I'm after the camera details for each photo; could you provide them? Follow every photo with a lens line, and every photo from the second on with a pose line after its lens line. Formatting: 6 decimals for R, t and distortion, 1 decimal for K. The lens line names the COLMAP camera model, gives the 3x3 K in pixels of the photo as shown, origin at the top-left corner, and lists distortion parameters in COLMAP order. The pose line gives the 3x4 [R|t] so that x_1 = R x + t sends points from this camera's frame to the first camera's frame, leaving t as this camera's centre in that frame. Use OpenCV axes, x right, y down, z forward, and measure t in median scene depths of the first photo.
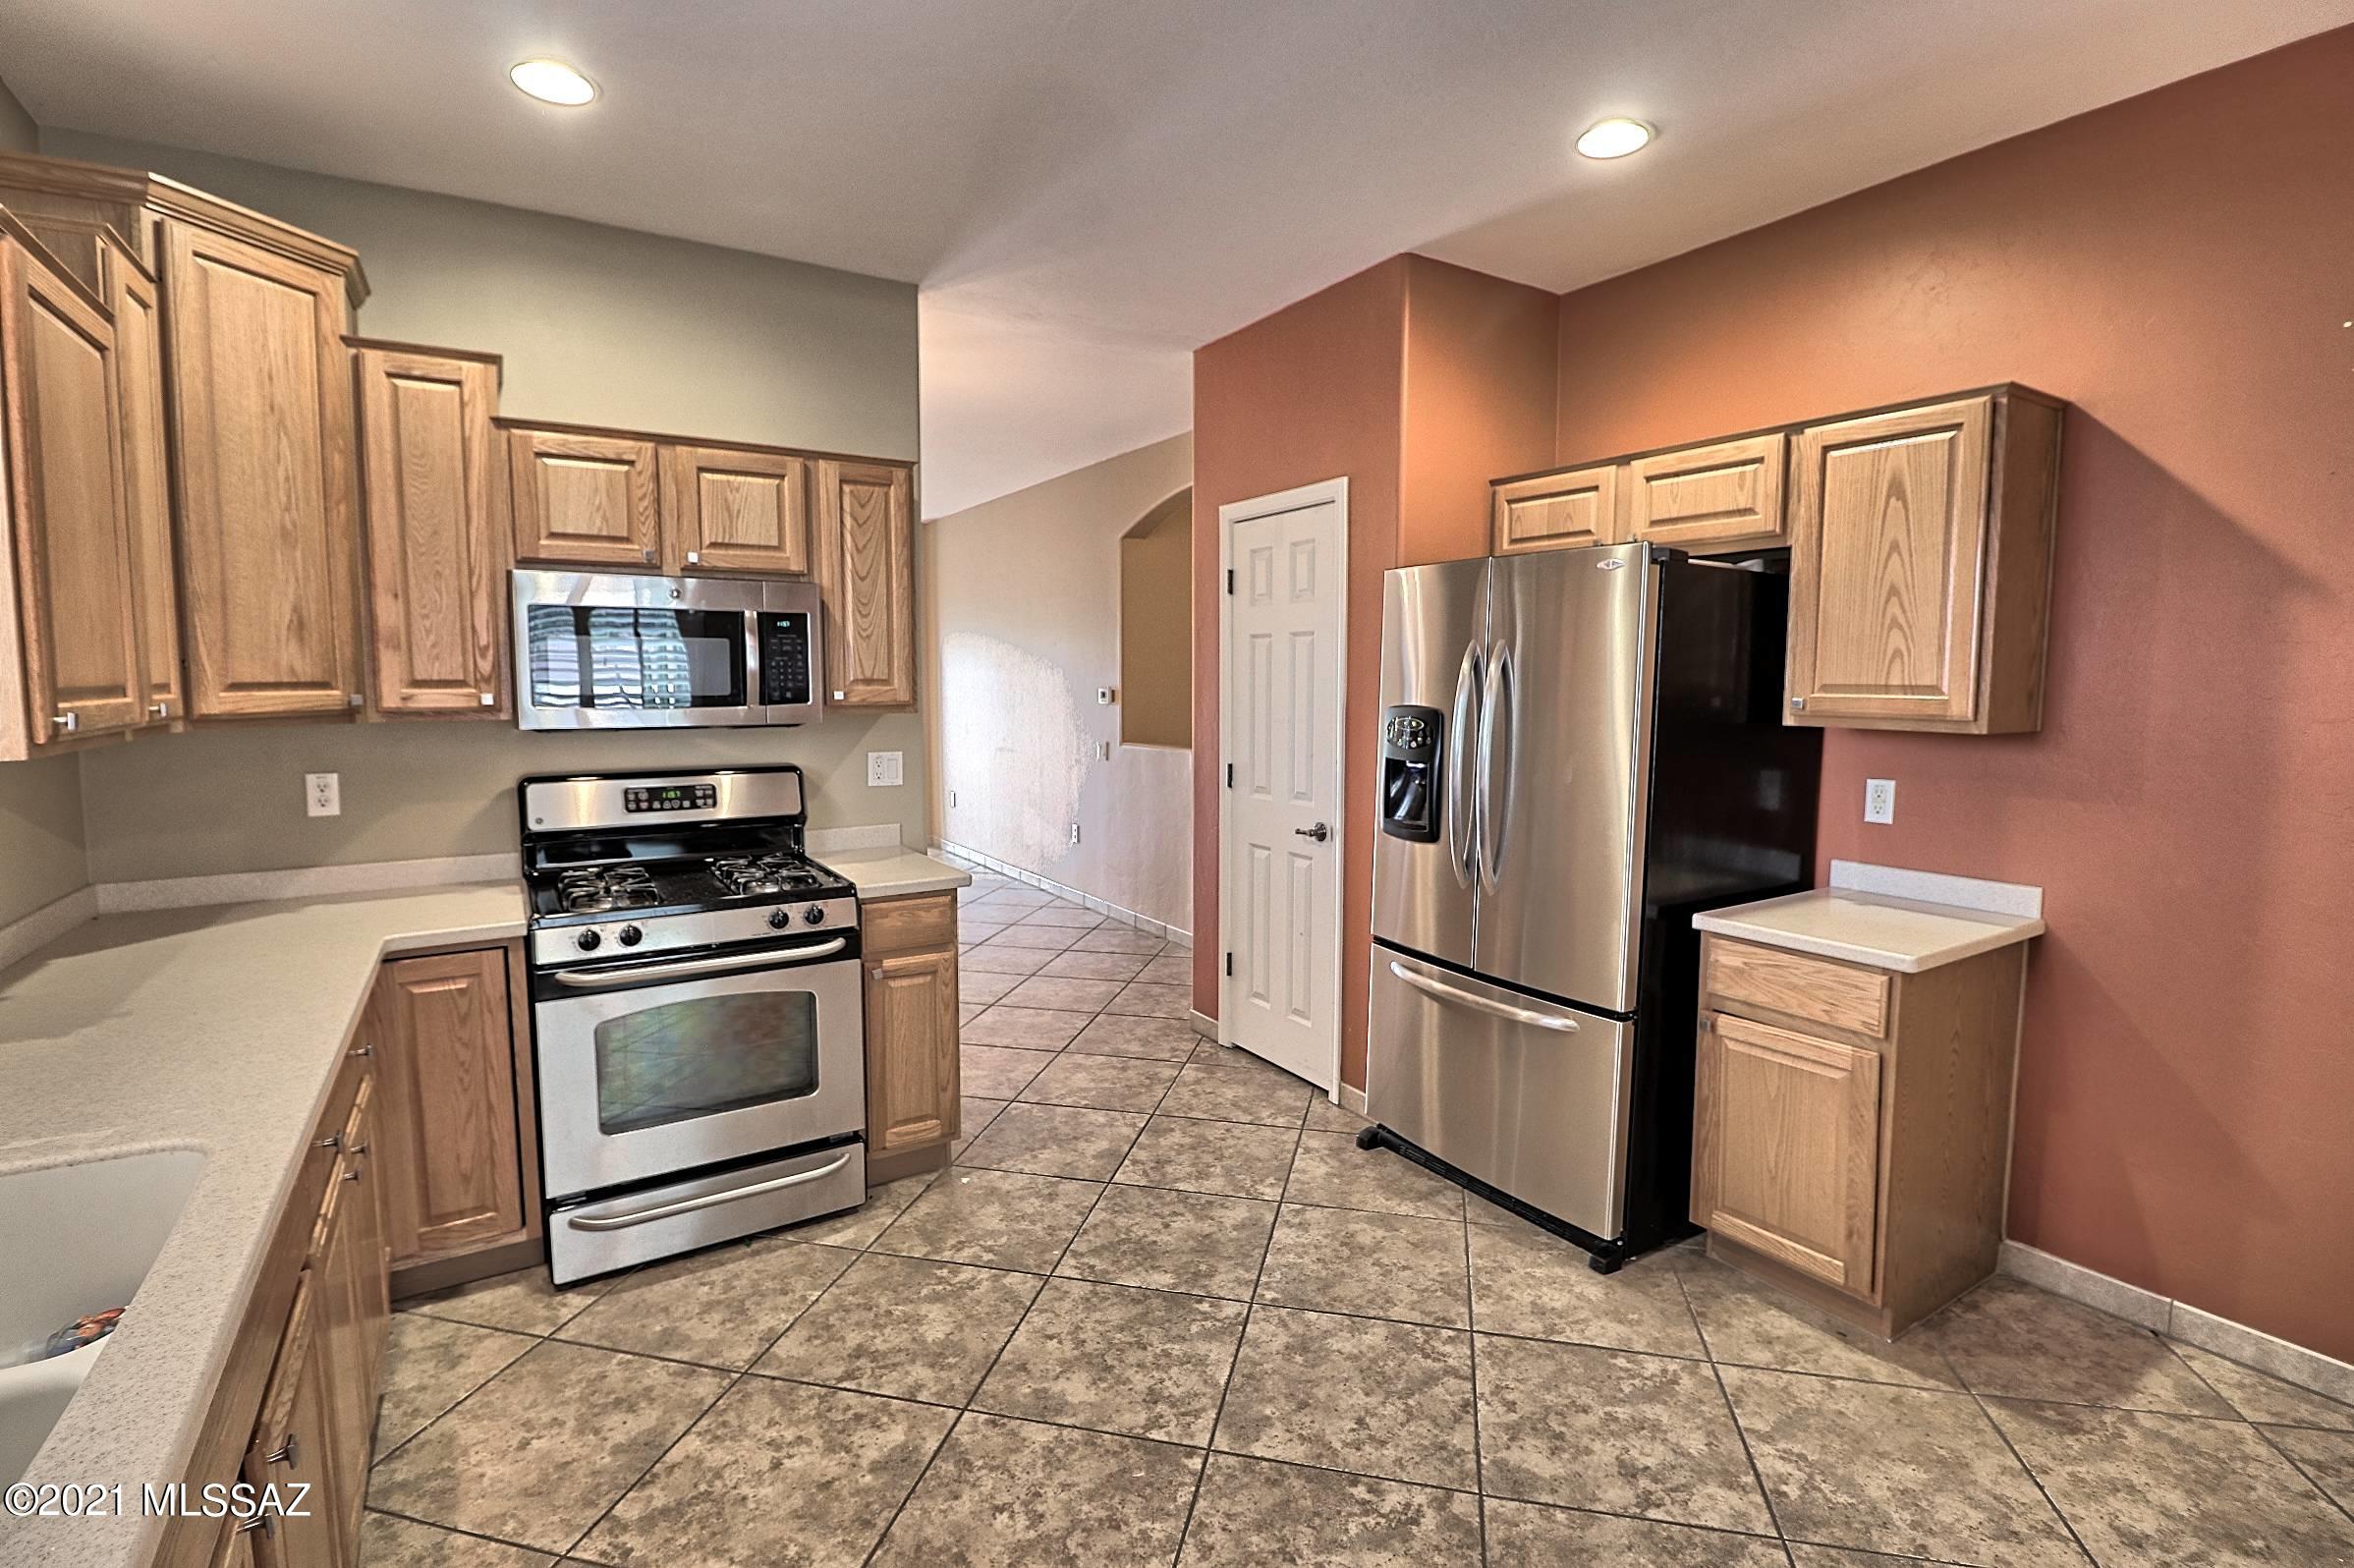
lens RADIAL K [[1079.4, 0, 1182.2], [0, 1079.4, 768.0], [0, 0, 1]] dist [-0.011942, -0.005219]
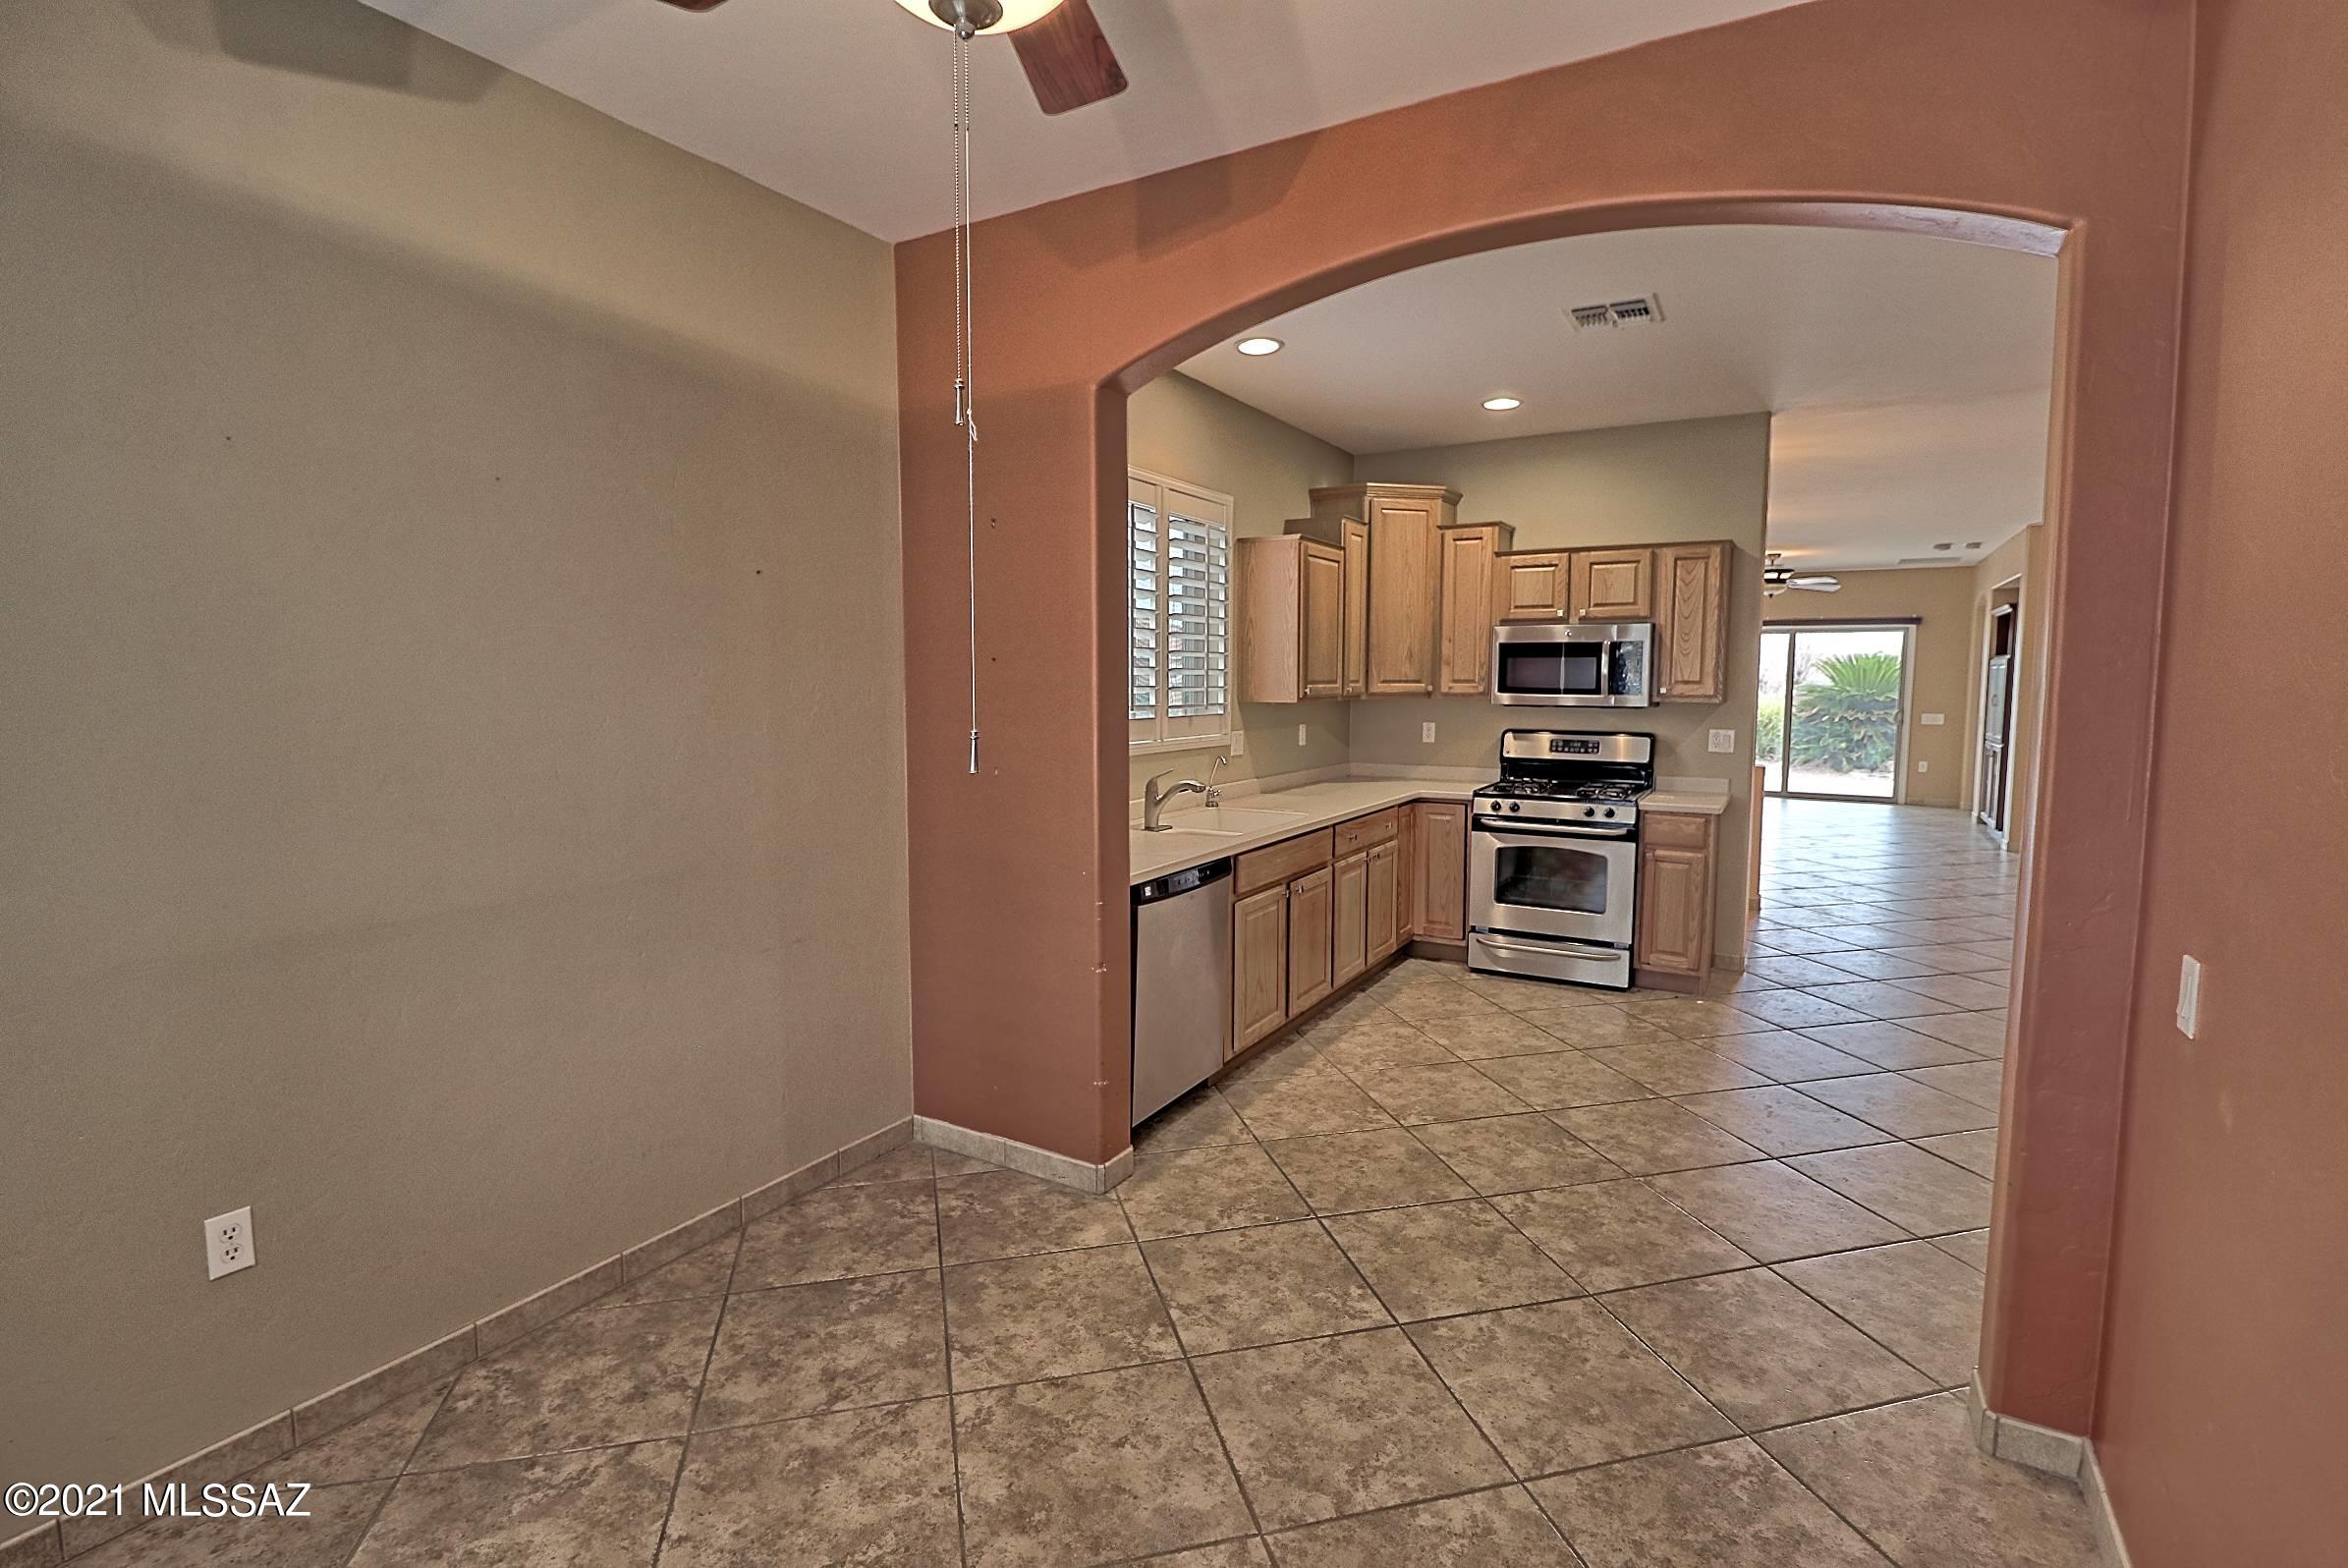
lens RADIAL K [[1076.7, 0, 1176.6], [0, 1076.7, 770.3], [0, 0, 1]] dist [-0.011942, -0.005219]
pose [[0.456929, 0.078137, -0.886065, 0.979315], [-0.078458, 0.995792, 0.047354, 0.042329], [0.886036, 0.047881, 0.461136, -0.493623]]
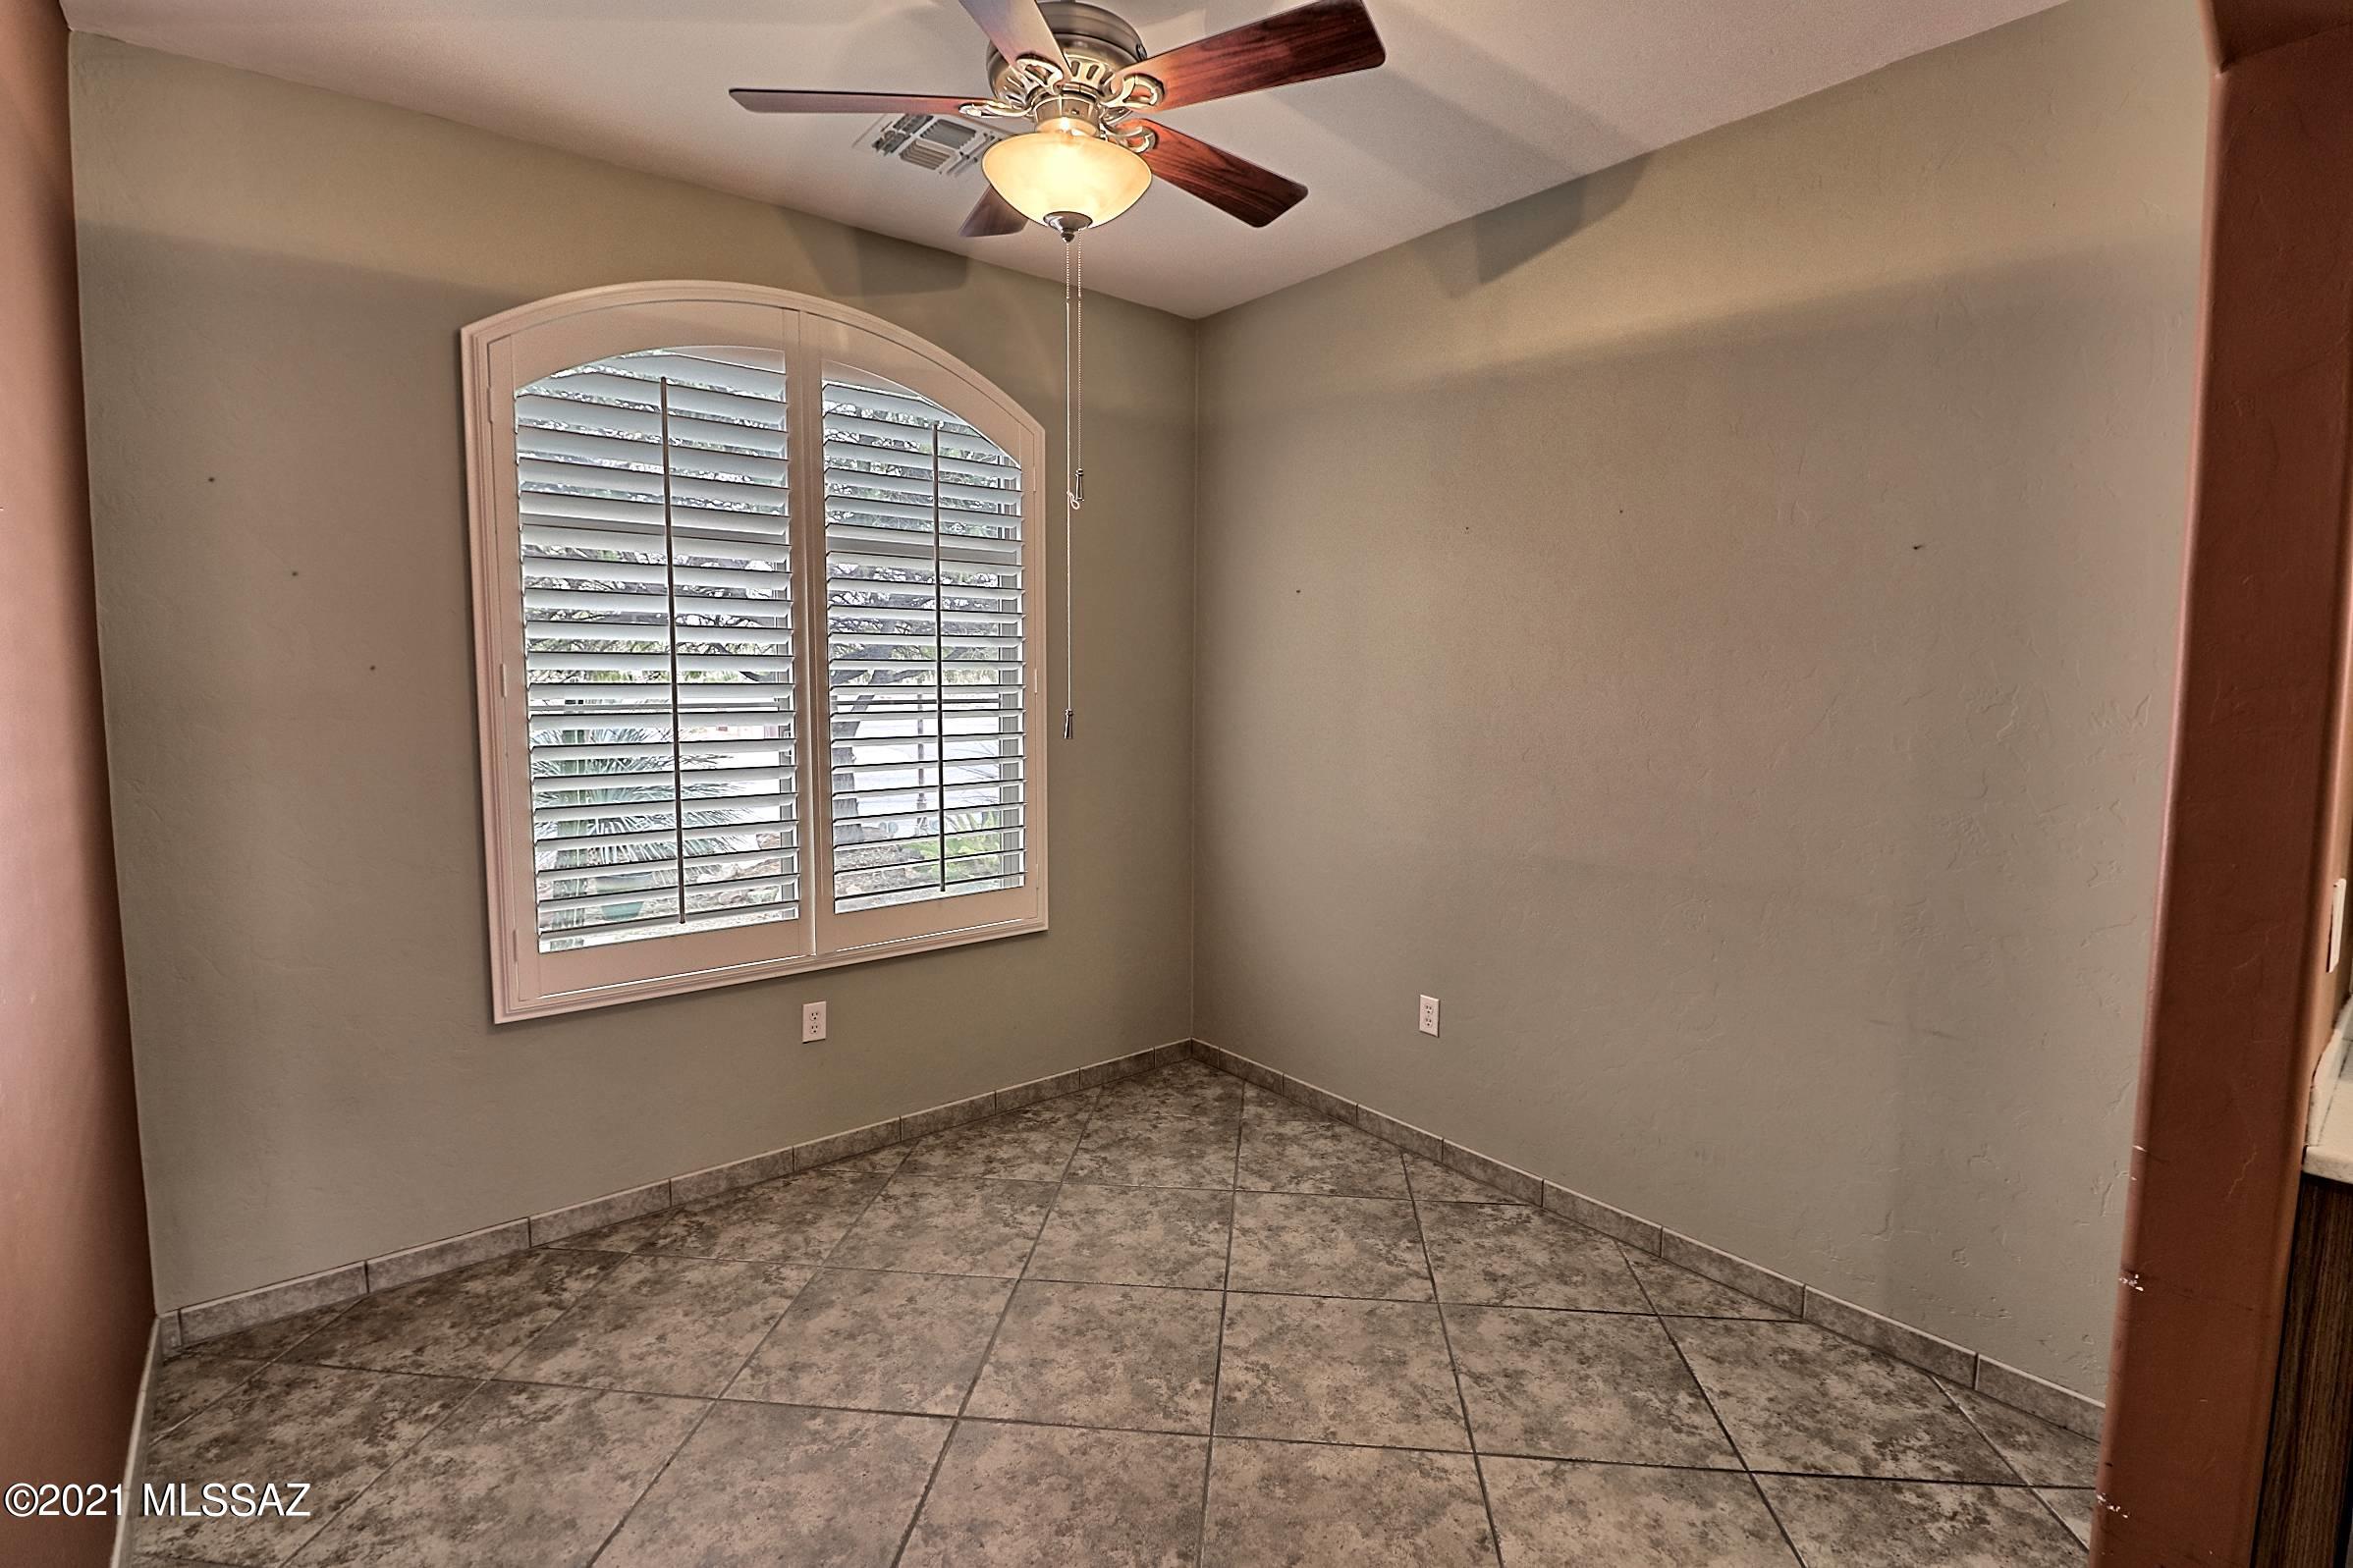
lens RADIAL K [[1078.8, 0, 1185.1], [0, 1078.8, 771.5], [0, 0, 1]] dist [-0.011942, -0.005219]
pose [[-0.990895, 0.004672, -0.134553, 0.494887], [-0.019316, 0.984126, 0.176418, -0.037456], [0.133242, 0.177411, -0.975075, 0.416906]]
